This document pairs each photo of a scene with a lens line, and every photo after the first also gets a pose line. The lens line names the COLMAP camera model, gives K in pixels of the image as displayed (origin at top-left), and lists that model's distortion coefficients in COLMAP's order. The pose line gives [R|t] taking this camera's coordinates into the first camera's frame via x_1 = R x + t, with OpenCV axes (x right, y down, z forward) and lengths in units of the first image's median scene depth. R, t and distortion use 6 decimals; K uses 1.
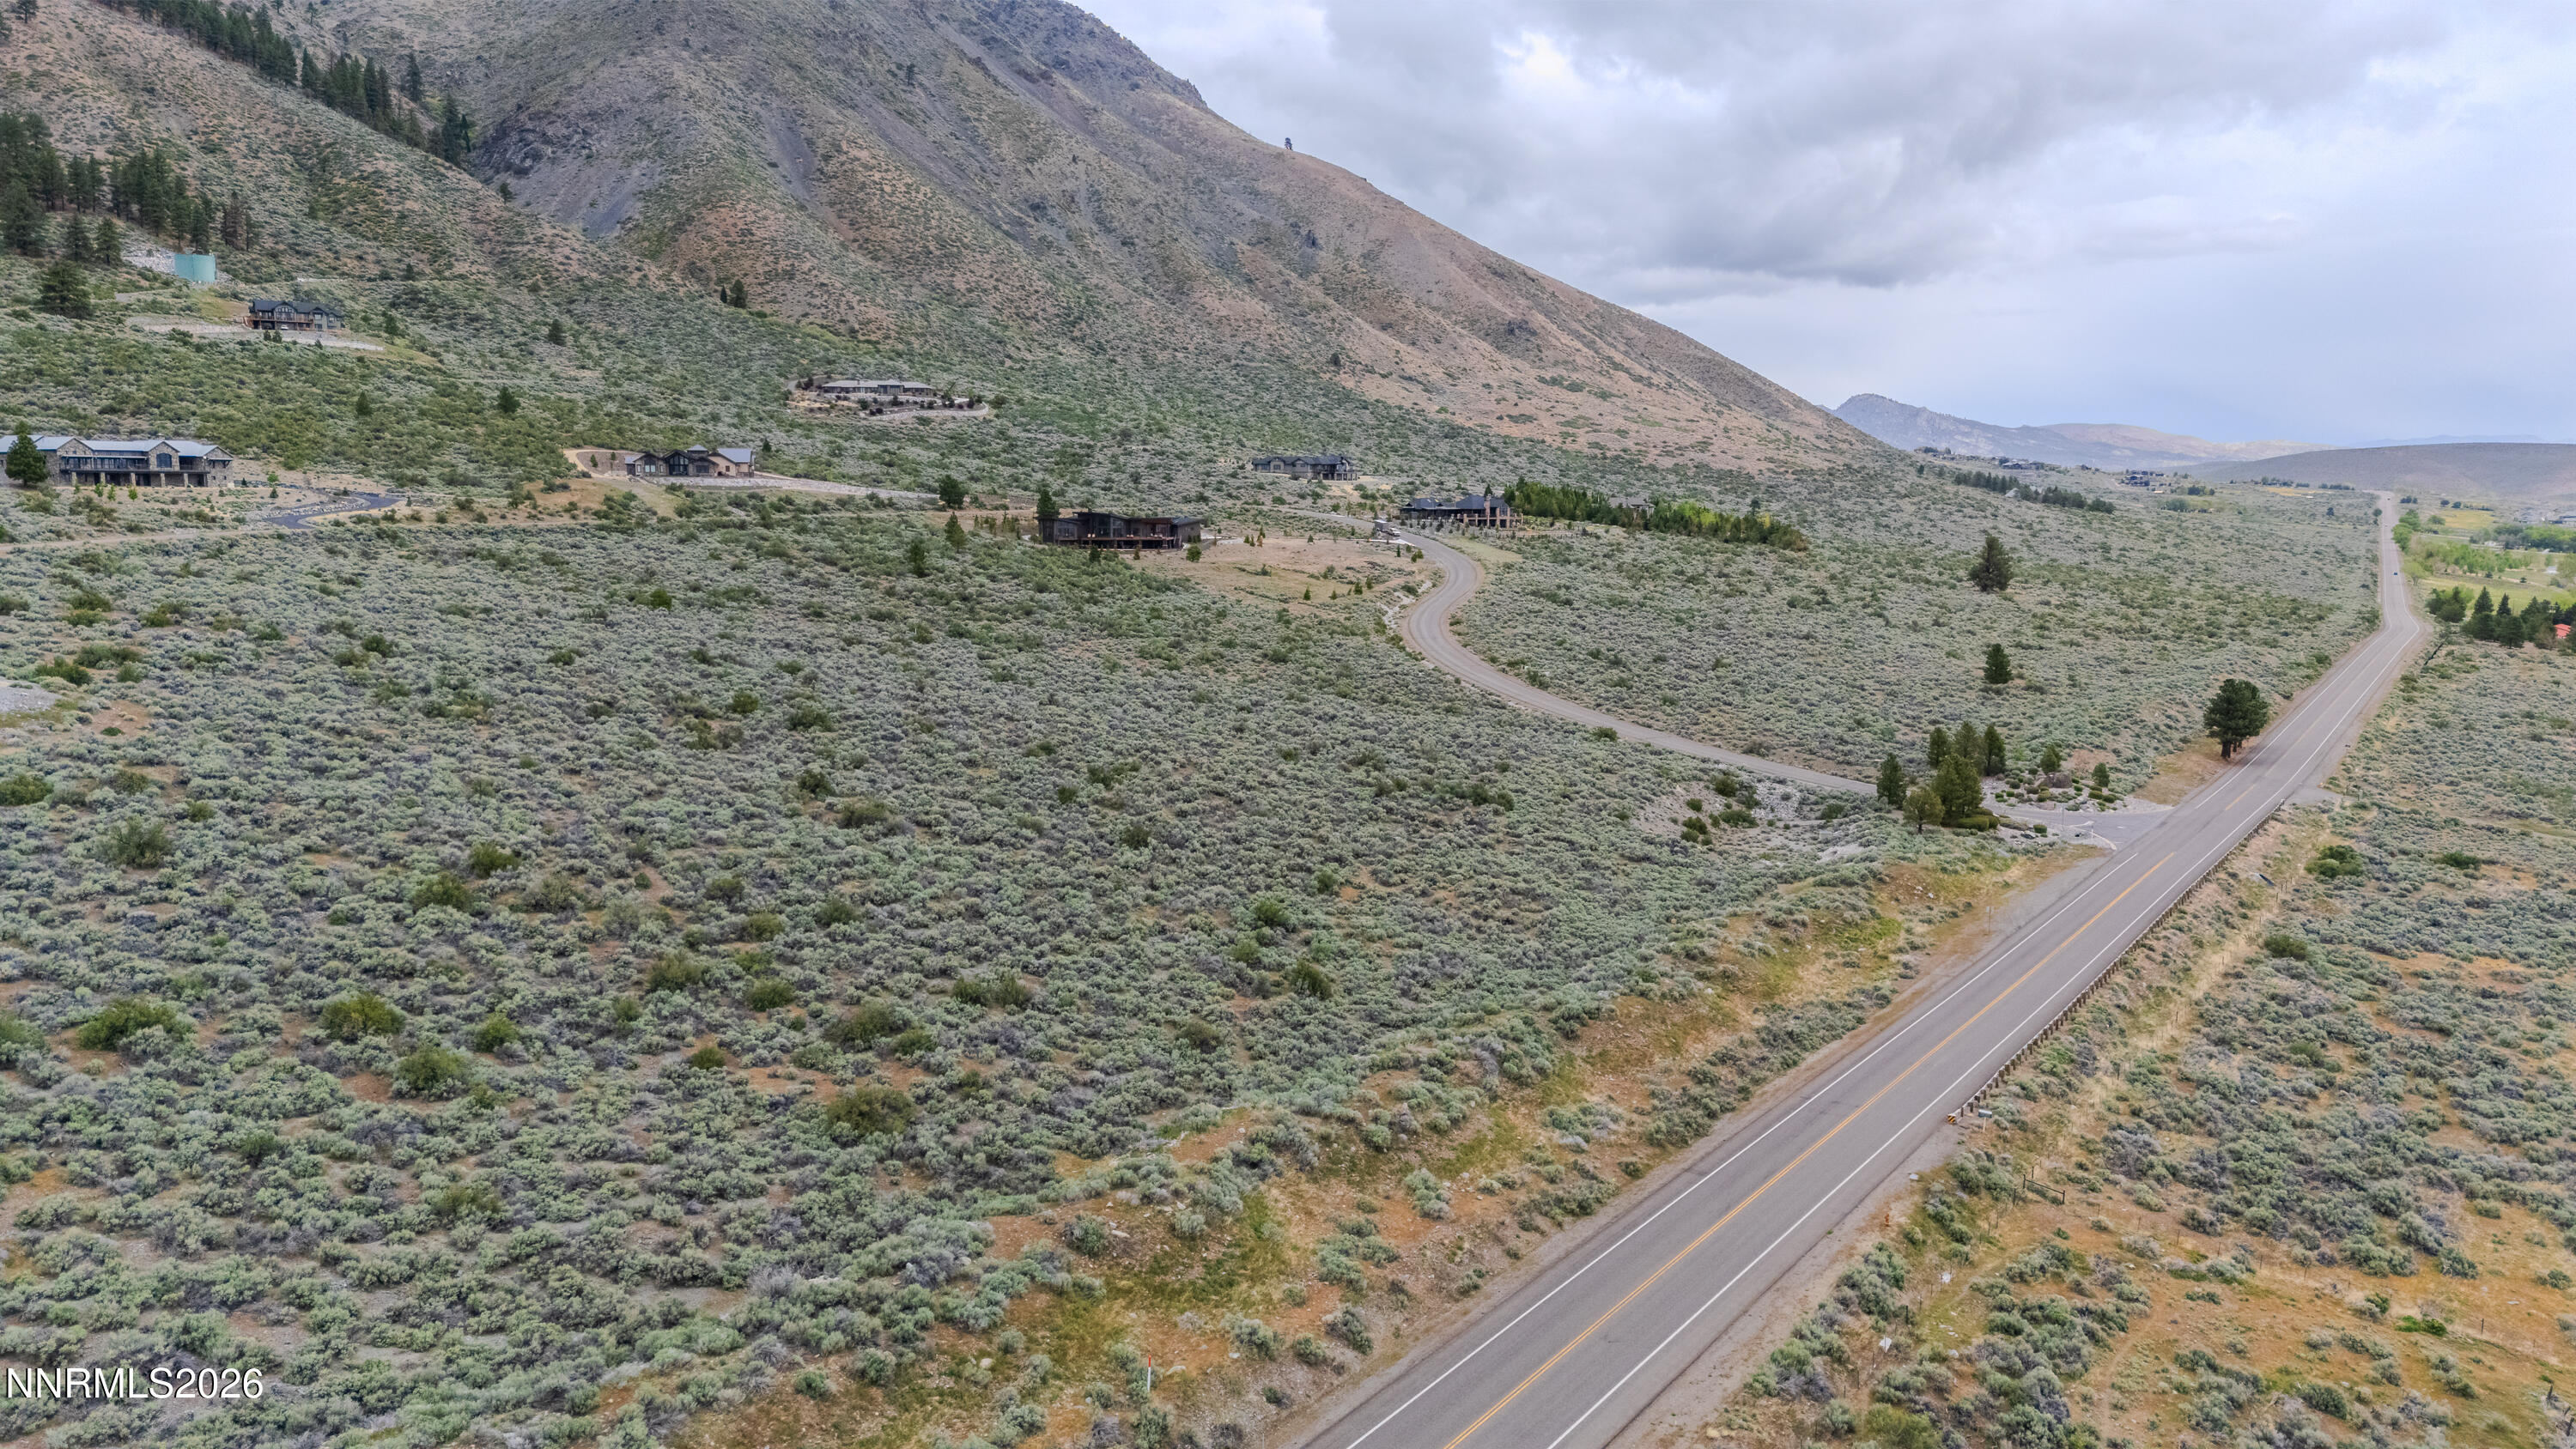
lens RADIAL K [[1898.5, 0, 1285.7], [0, 1898.5, 720.1], [0, 0, 1]] dist [0.075115, -0.065868]
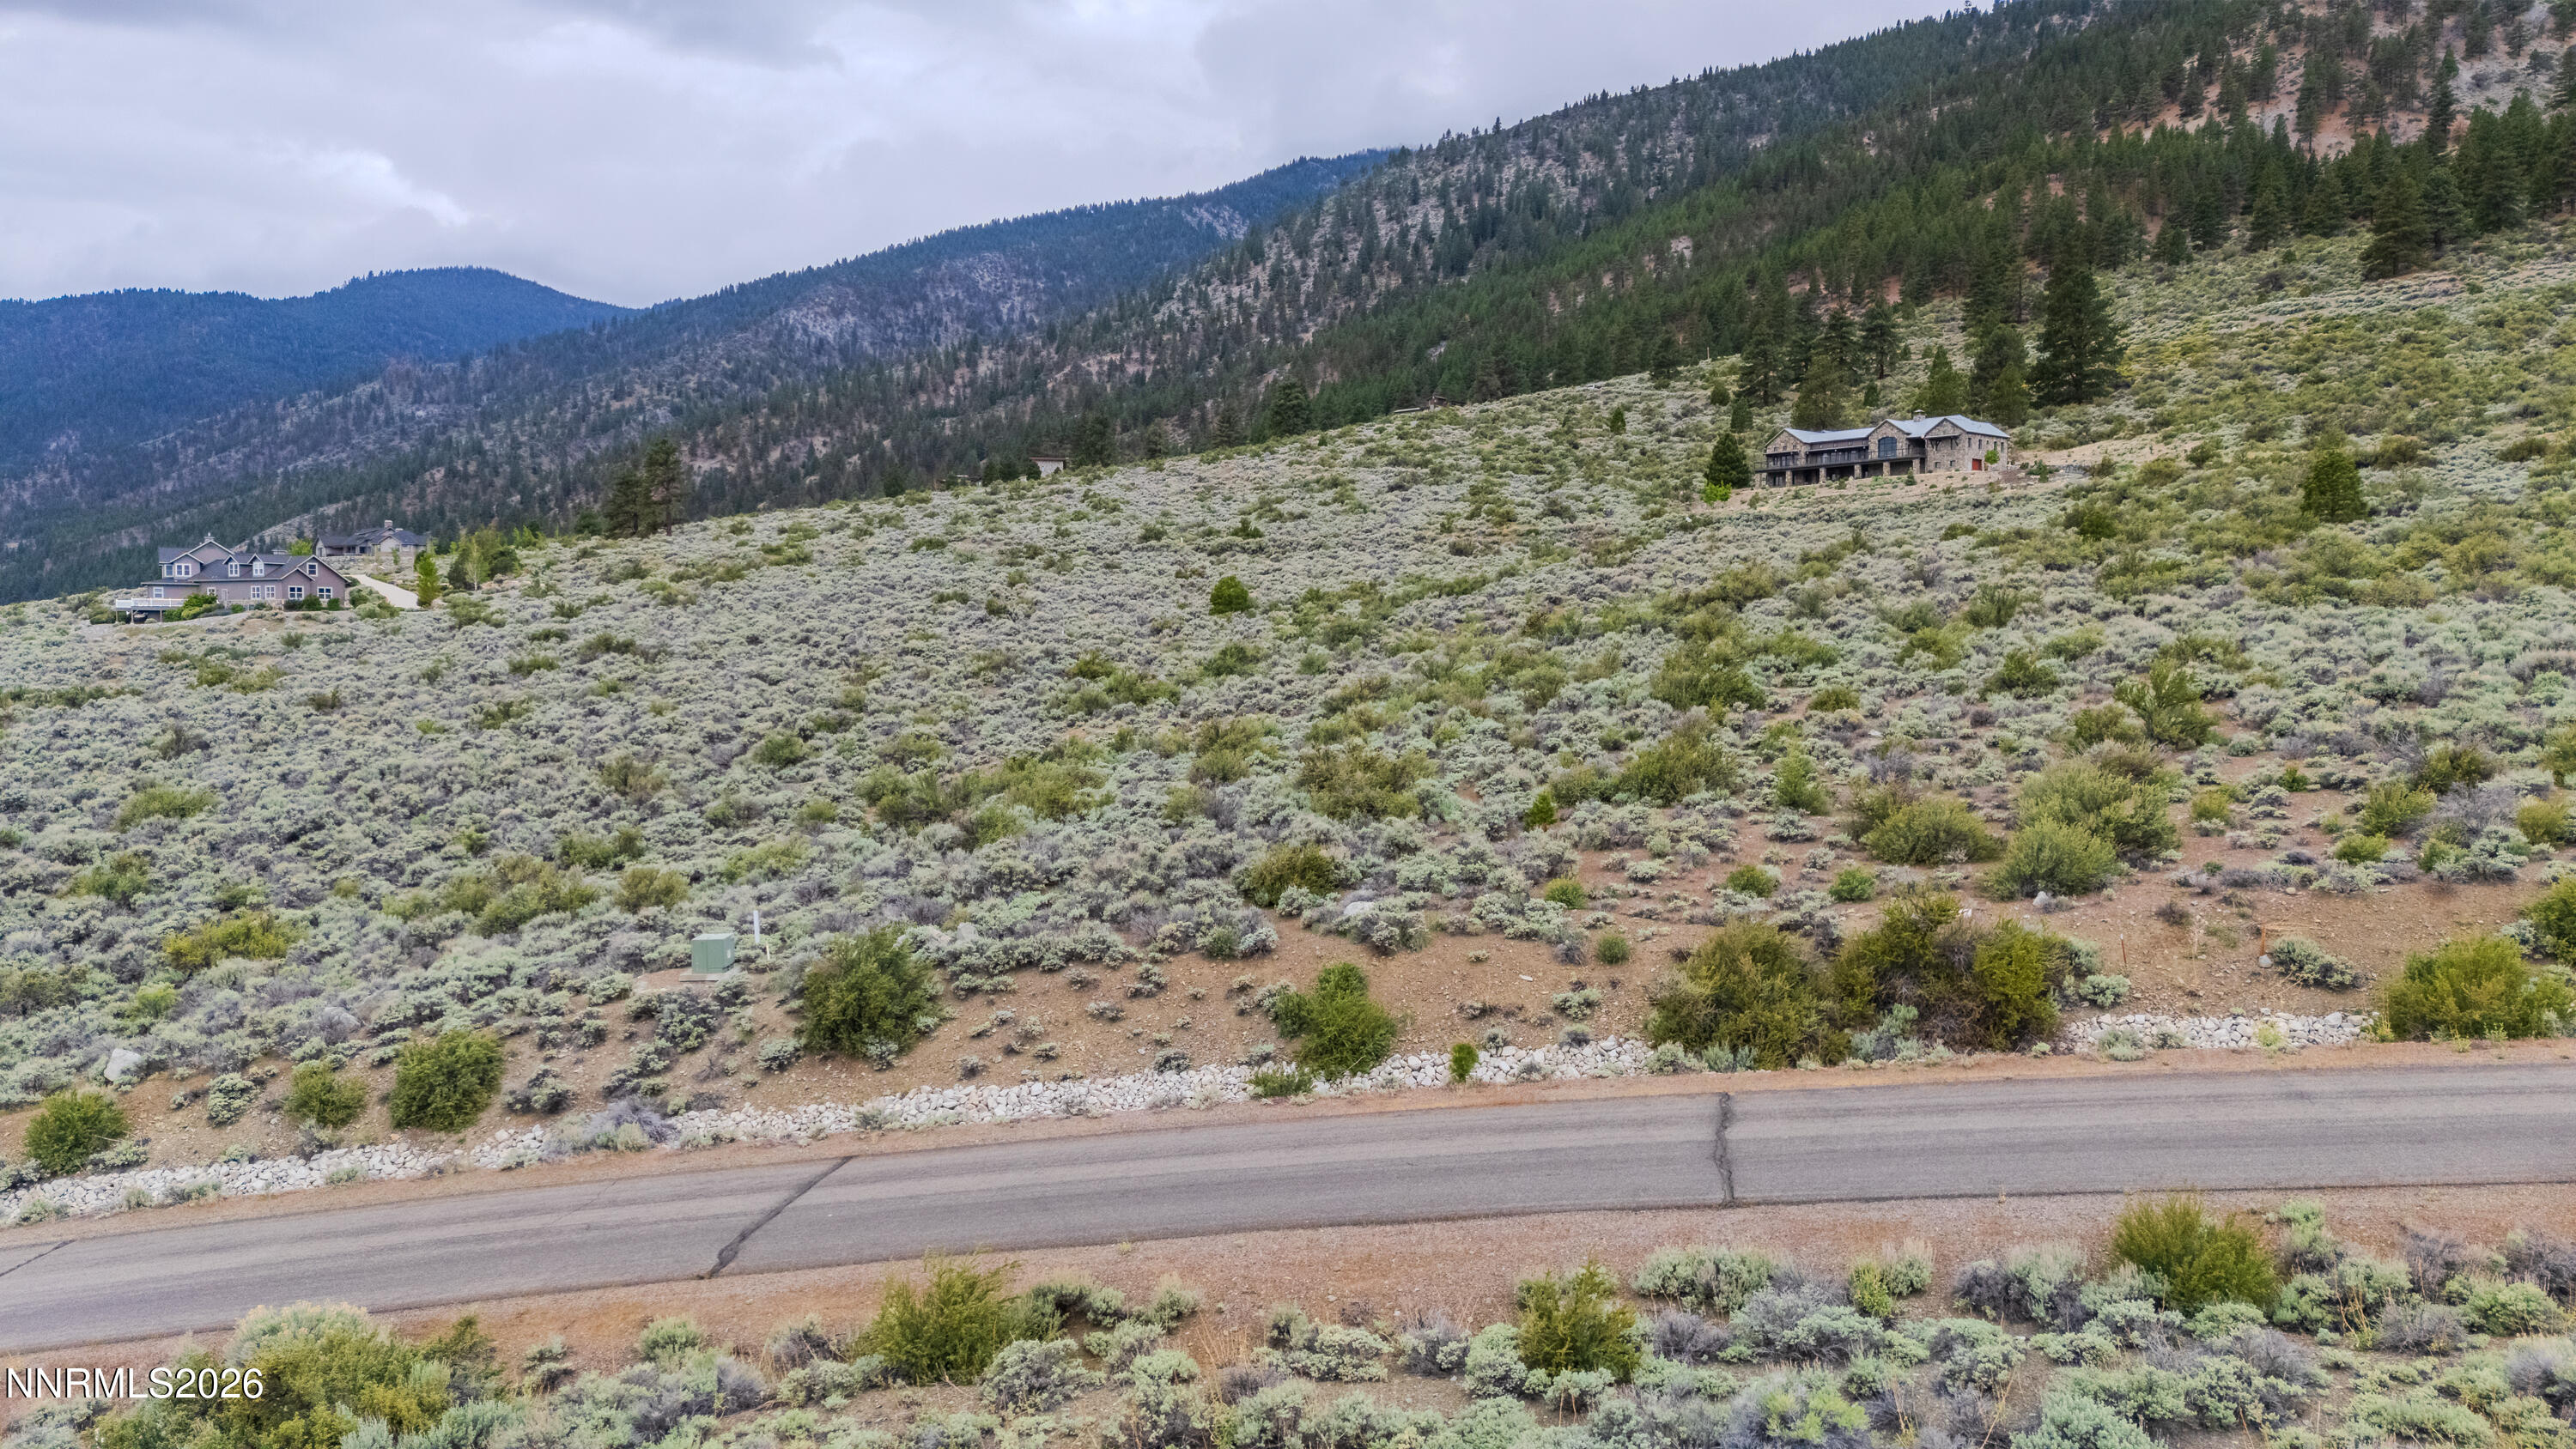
lens RADIAL K [[1899.2, 0, 1299.8], [0, 1899.2, 726.8], [0, 0, 1]] dist [0.093854, -0.083088]
pose [[-0.322428, 0.040095, -0.945744, 0.140129], [-0.110483, 0.990680, 0.079667, -0.046956], [0.940124, 0.130176, -0.314993, 0.786532]]
